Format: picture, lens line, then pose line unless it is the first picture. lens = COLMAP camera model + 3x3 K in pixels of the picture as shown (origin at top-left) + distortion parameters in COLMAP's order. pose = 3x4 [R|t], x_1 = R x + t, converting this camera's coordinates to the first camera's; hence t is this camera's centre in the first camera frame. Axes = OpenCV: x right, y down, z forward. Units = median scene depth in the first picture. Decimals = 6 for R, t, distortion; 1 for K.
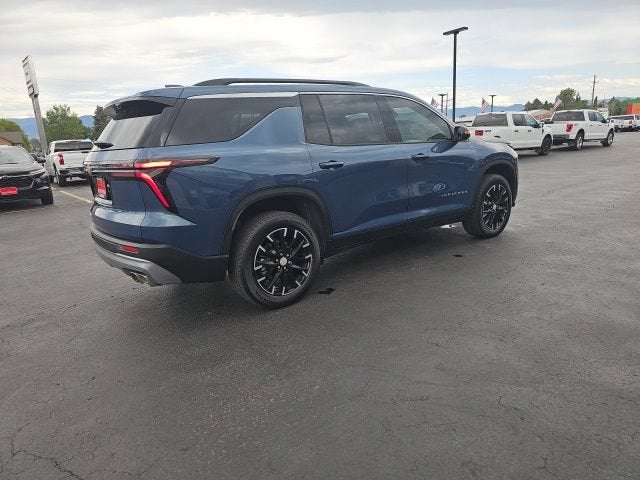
lens RADIAL K [[438.4, 0, 320.0], [0, 438.4, 240.0], [0, 0, 1]] dist [0.065964, -0.062721]
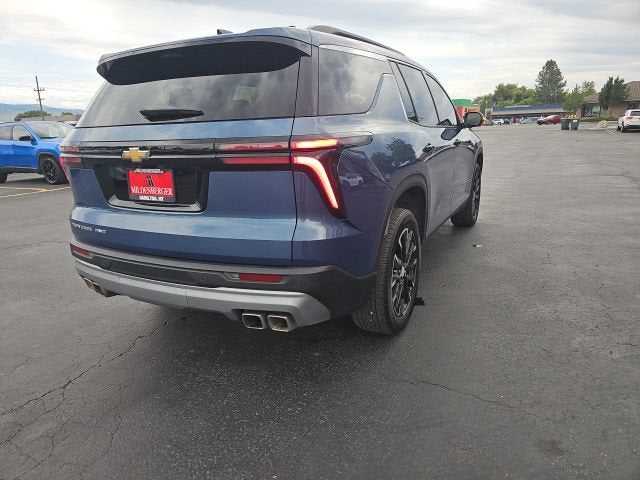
lens RADIAL K [[429.8, 0, 309.9], [0, 429.8, 236.9], [0, 0, 1]] dist [0.062514, -0.055993]
pose [[0.912799, -0.076018, 0.401273, -0.522237], [0.073706, 0.997054, 0.021221, -0.040219], [-0.401704, 0.010206, 0.915713, 0.349488]]
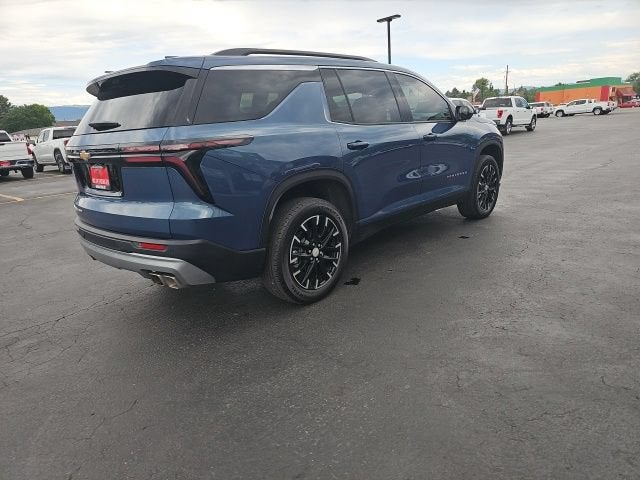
lens RADIAL K [[438.4, 0, 320.0], [0, 438.4, 240.0], [0, 0, 1]] dist [0.065964, -0.062721]
pose [[0.986519, -0.051624, 0.155291, -0.208600], [0.048153, 0.998501, 0.026038, 0.000238], [-0.156403, -0.018209, 0.987525, 0.092916]]
